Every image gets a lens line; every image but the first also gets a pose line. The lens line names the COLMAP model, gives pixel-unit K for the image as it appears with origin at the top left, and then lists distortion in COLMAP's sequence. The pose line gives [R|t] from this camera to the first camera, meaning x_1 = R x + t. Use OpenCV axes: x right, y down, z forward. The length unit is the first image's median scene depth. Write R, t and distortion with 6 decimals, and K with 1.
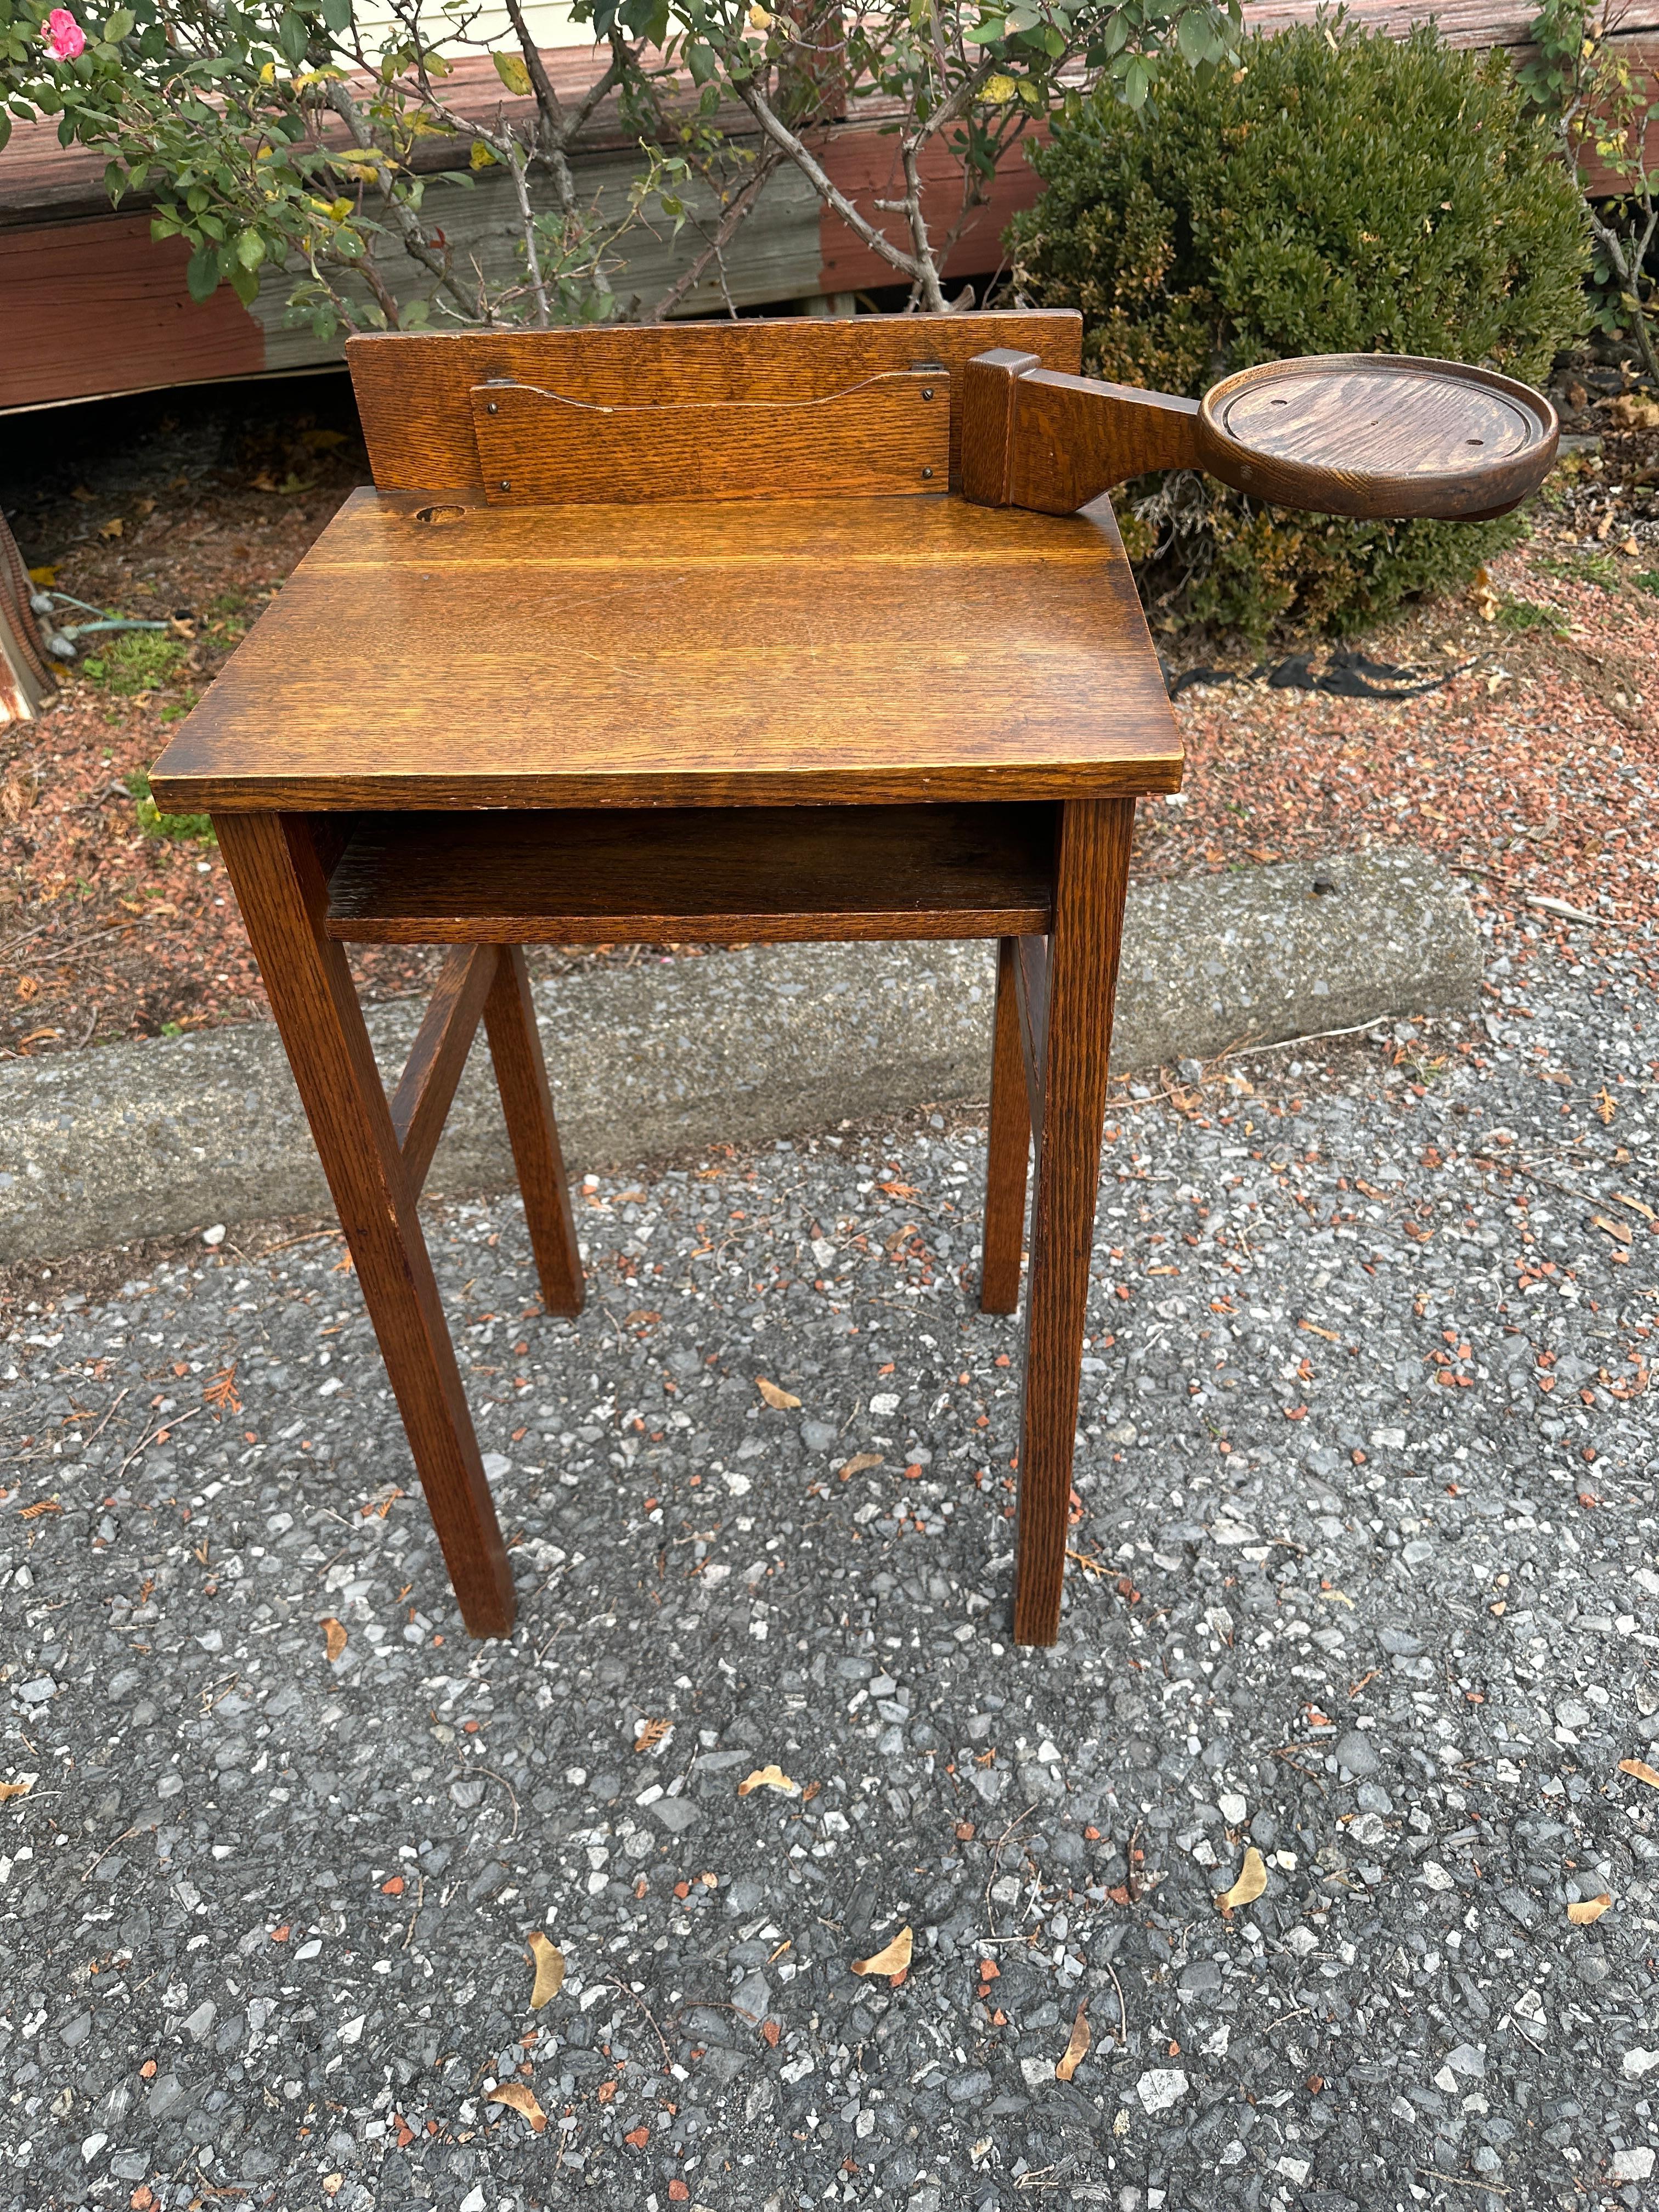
lens RADIAL K [[1589.1, 0, 812.7], [0, 1589.1, 1111.7], [0, 0, 1]] dist [0.006163, -0.019500]
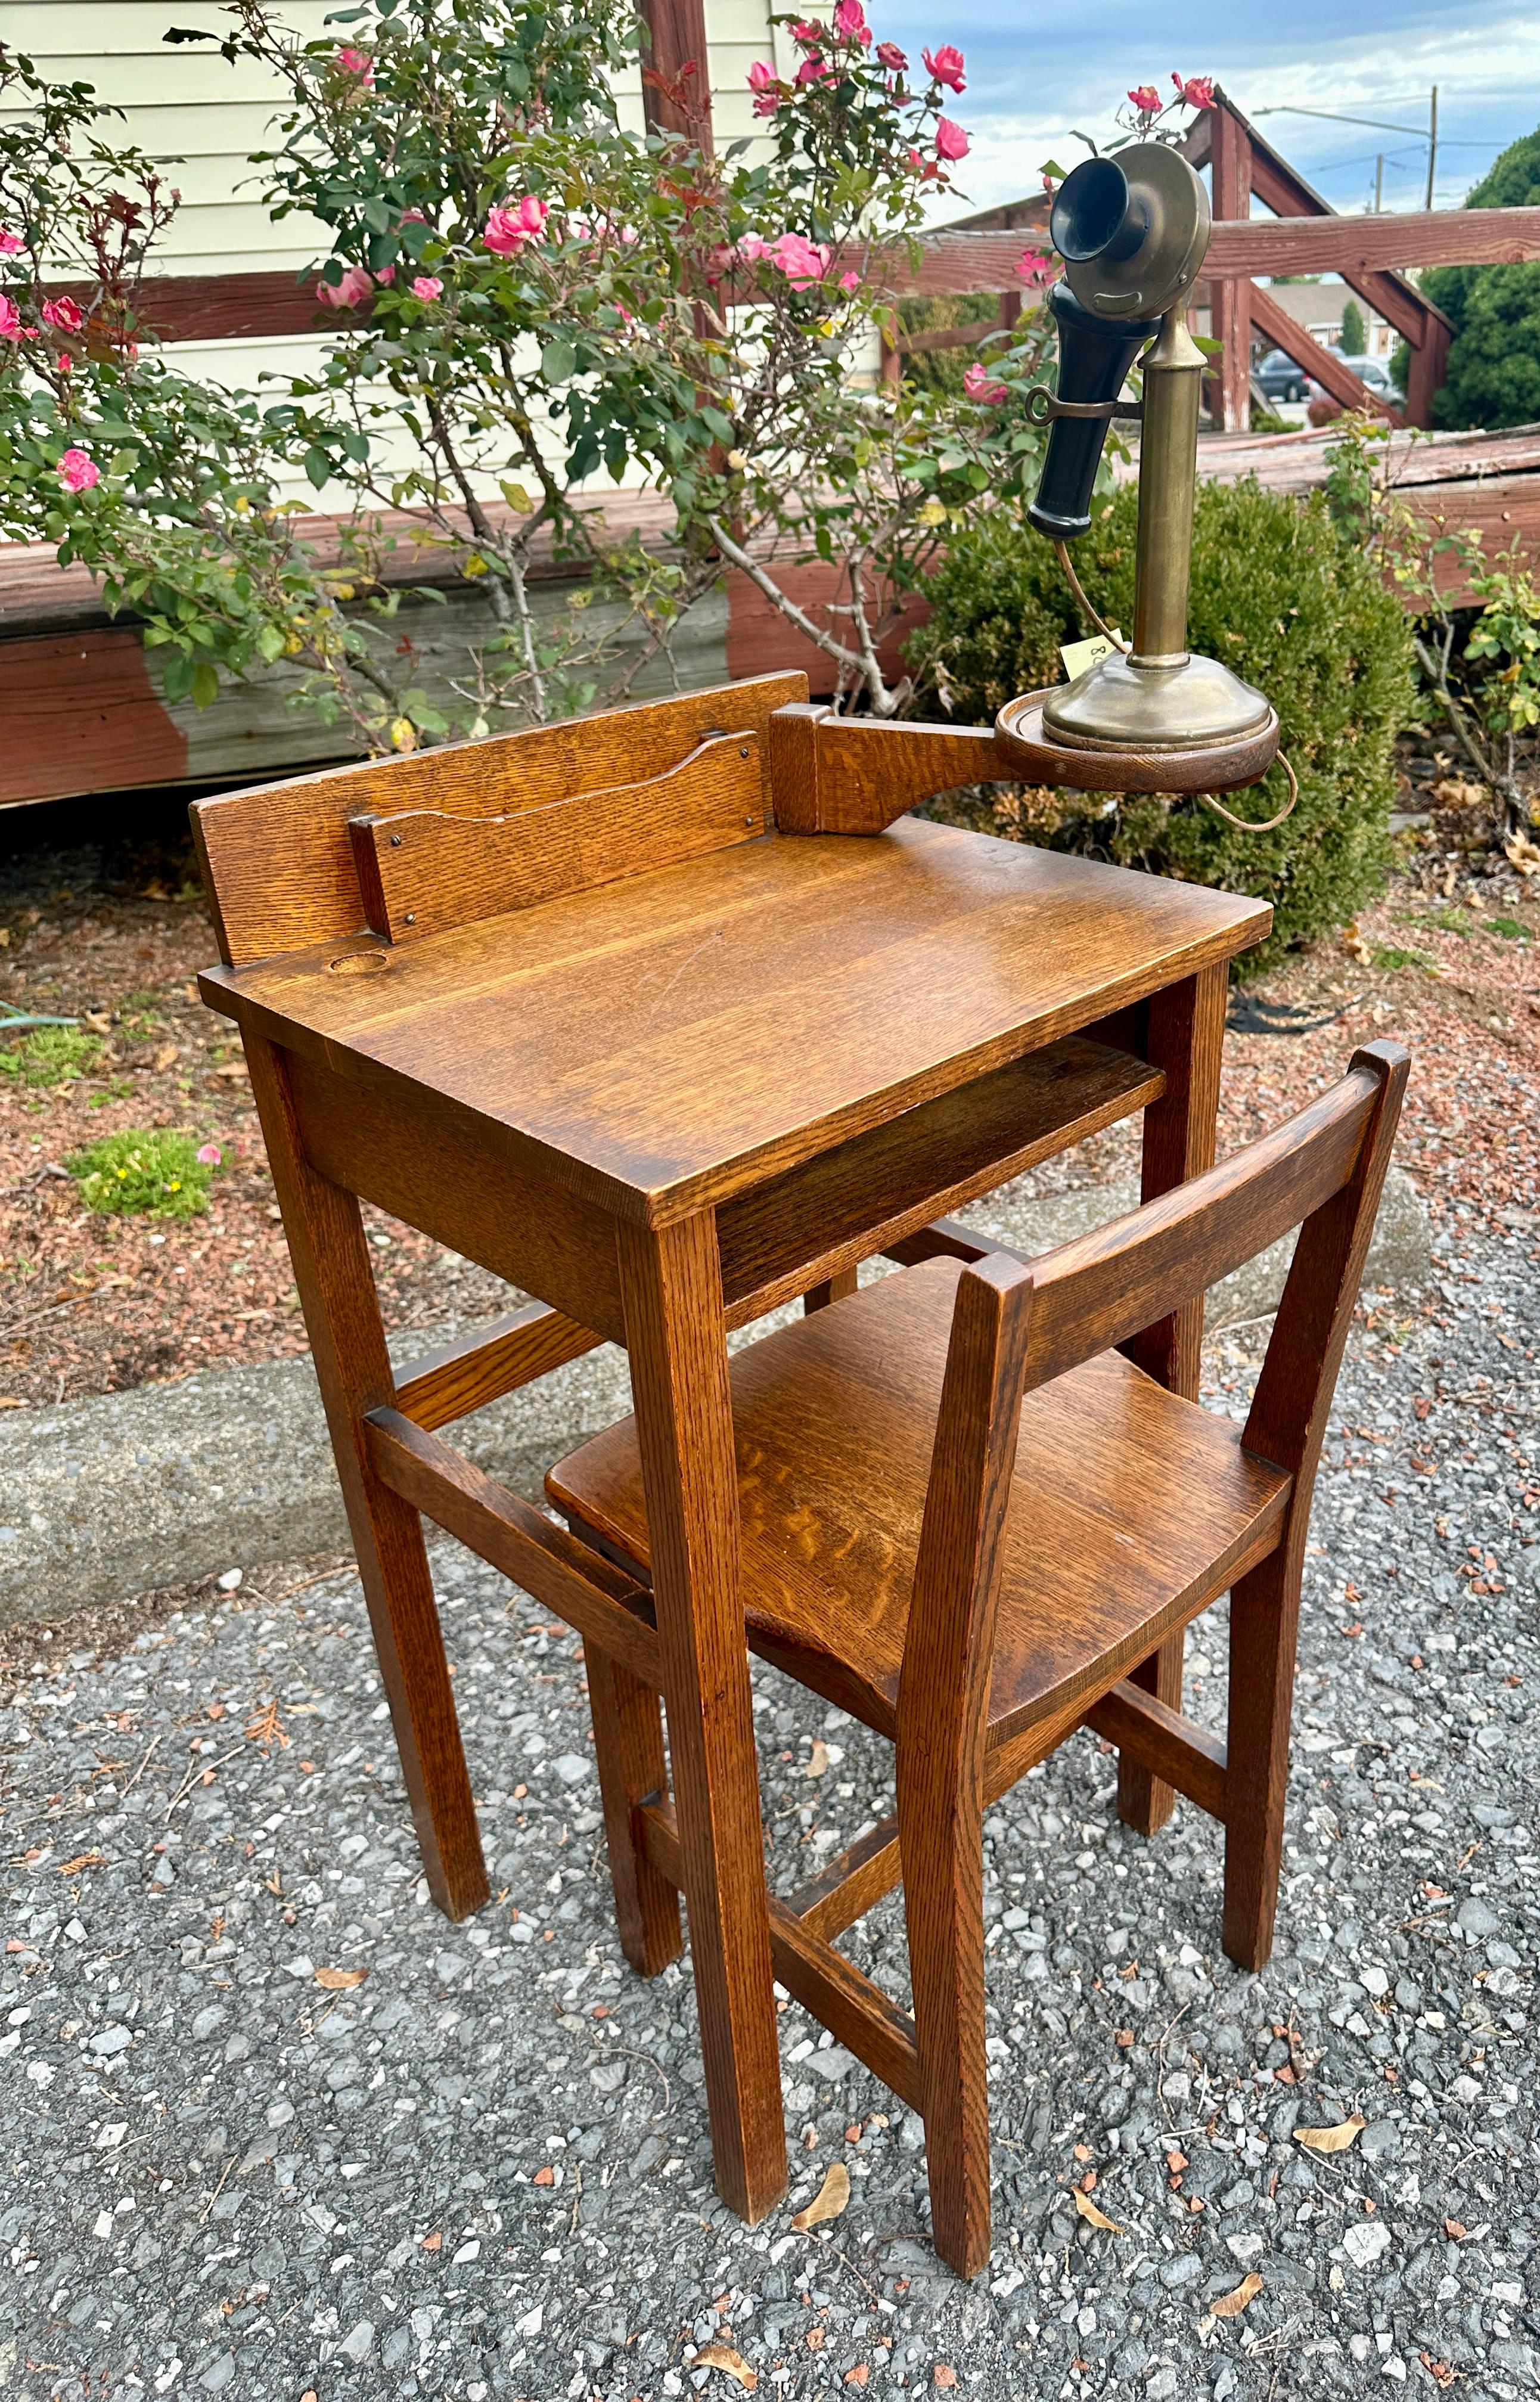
lens RADIAL K [[1729.0, 0, 902.9], [0, 1729.0, 1189.4], [0, 0, 1]] dist [0.005195, -0.018460]
pose [[0.986630, -0.056374, 0.152915, -0.163986], [0.089186, 0.972073, -0.217073, 0.145663], [-0.136407, 0.227809, 0.964104, -0.137099]]
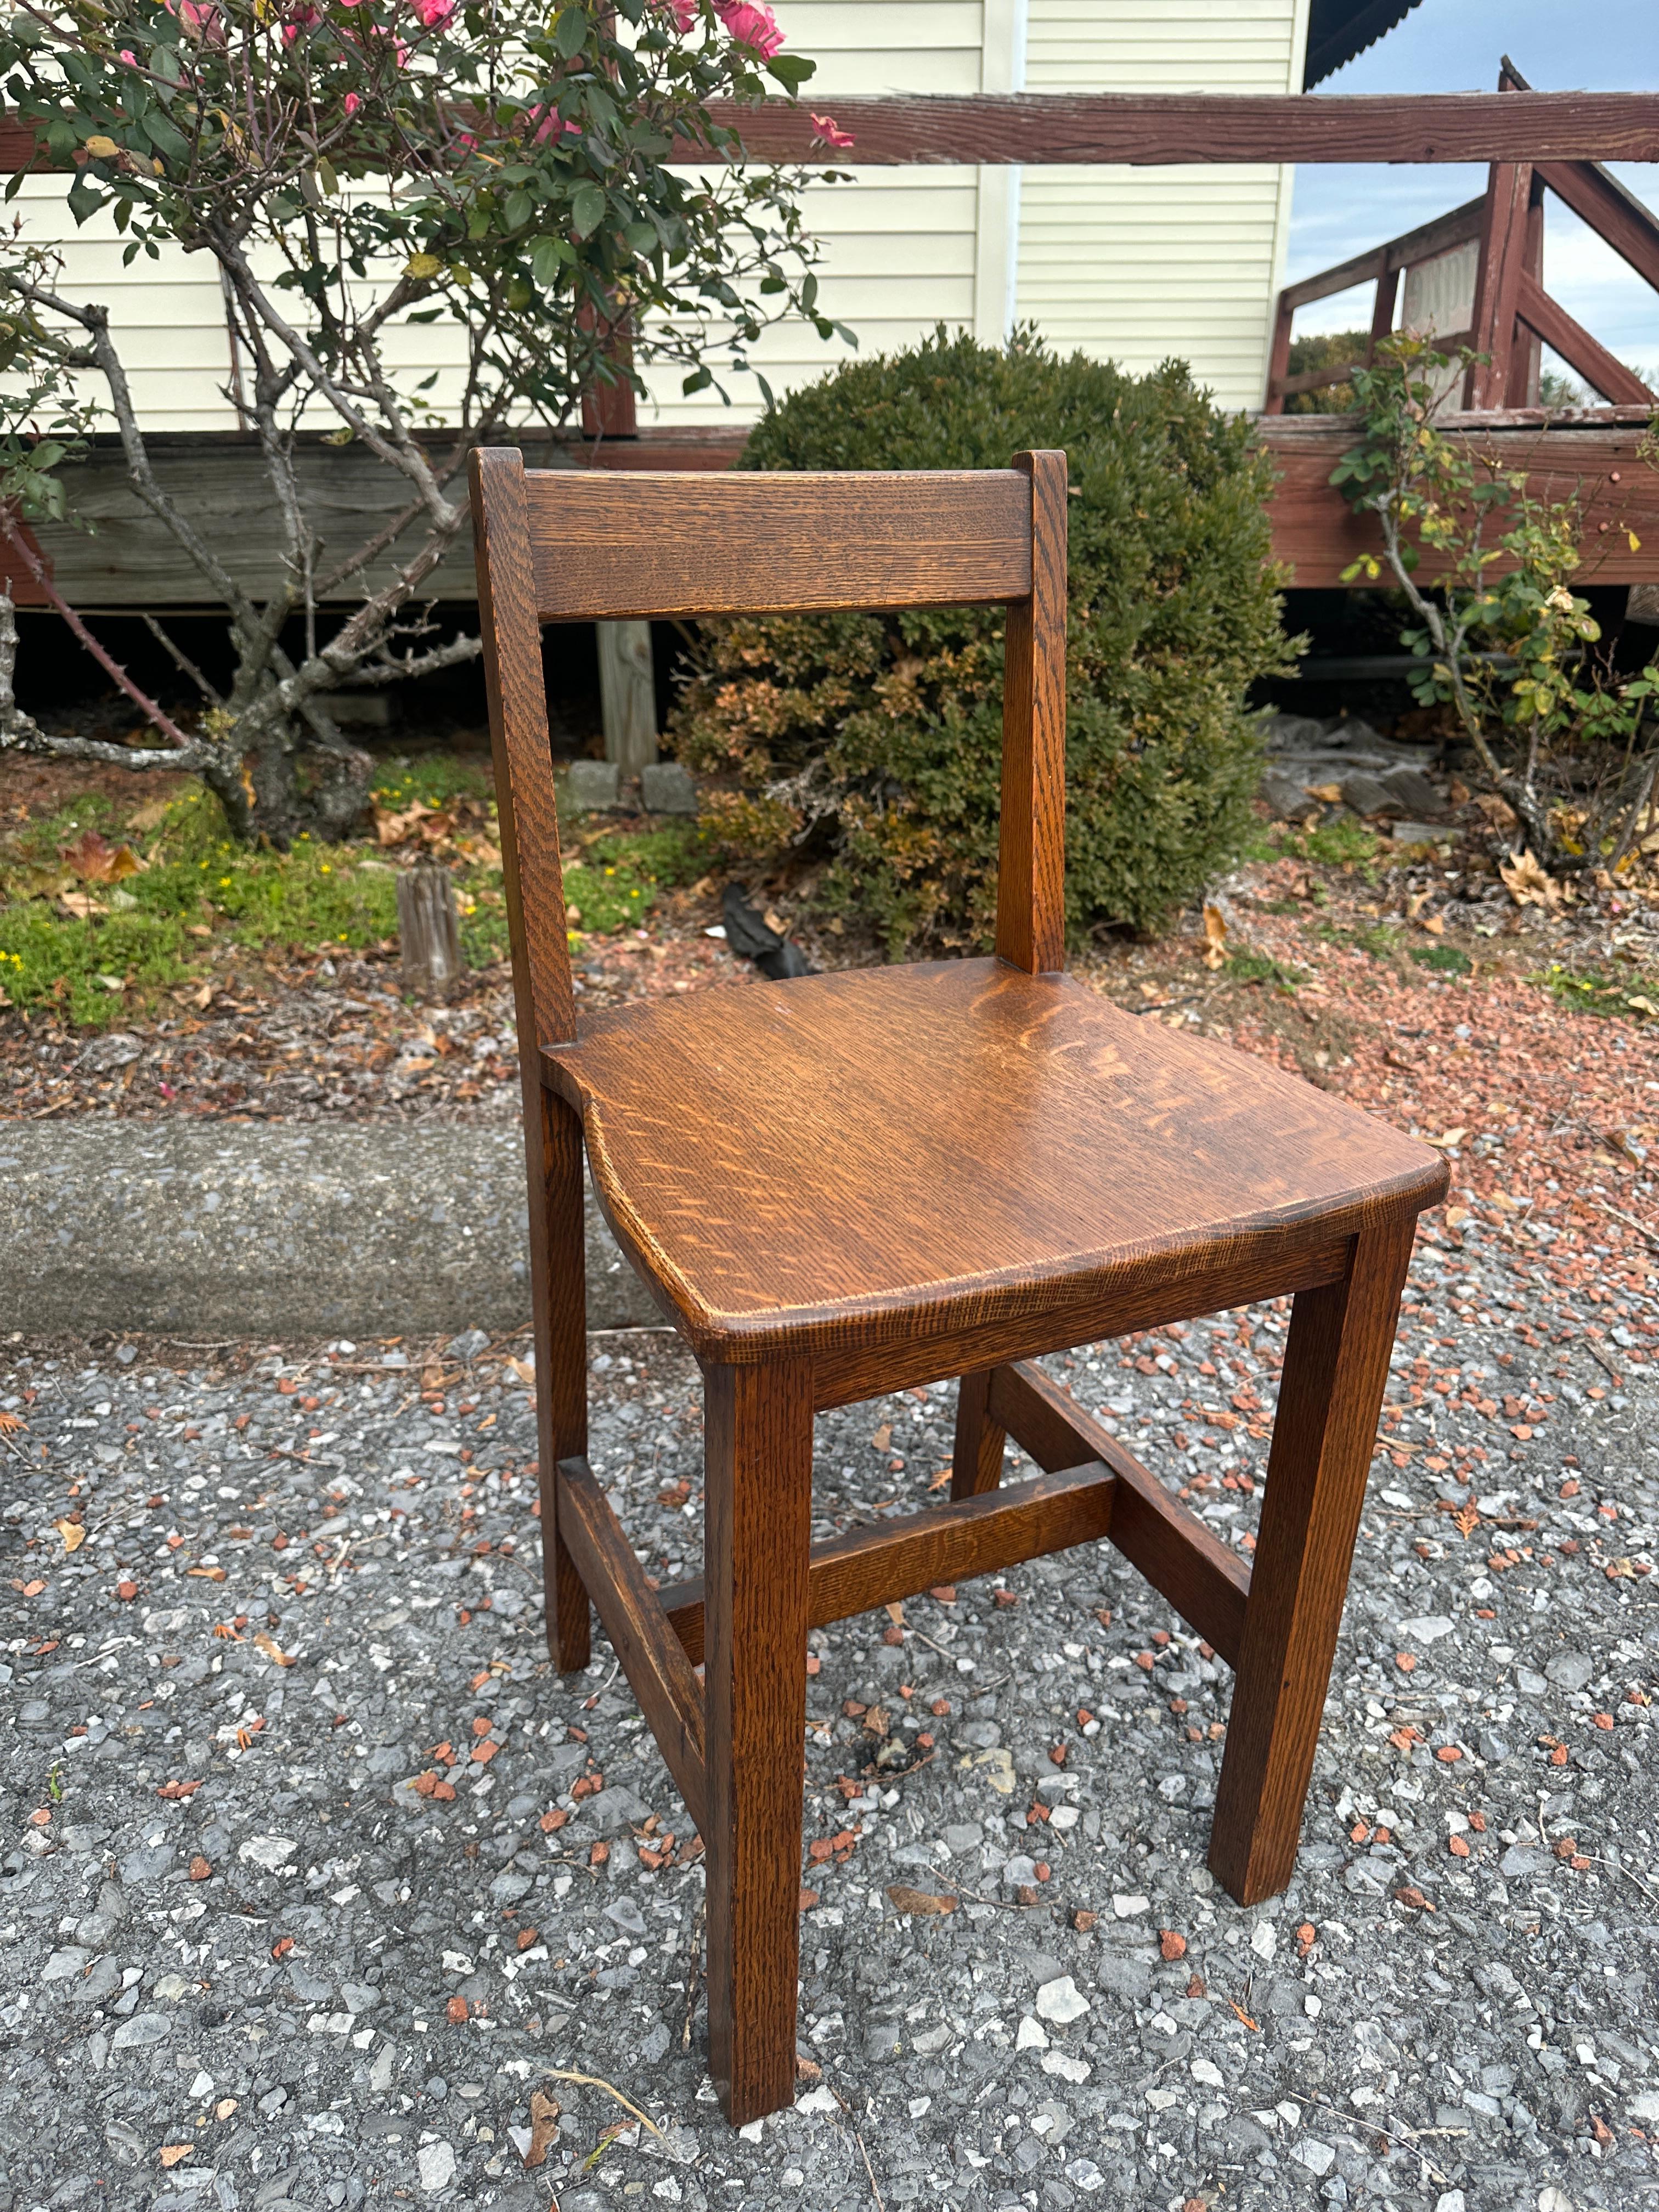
lens RADIAL K [[1589.1, 0, 828.0], [0, 1589.1, 1096.8], [0, 0, 1]] dist [0.006163, -0.019500]
pose [[0.980090, 0.131841, -0.148464, 0.727206], [-0.167496, 0.950522, -0.261637, 0.044652], [0.106624, 0.281295, 0.953680, 0.338952]]
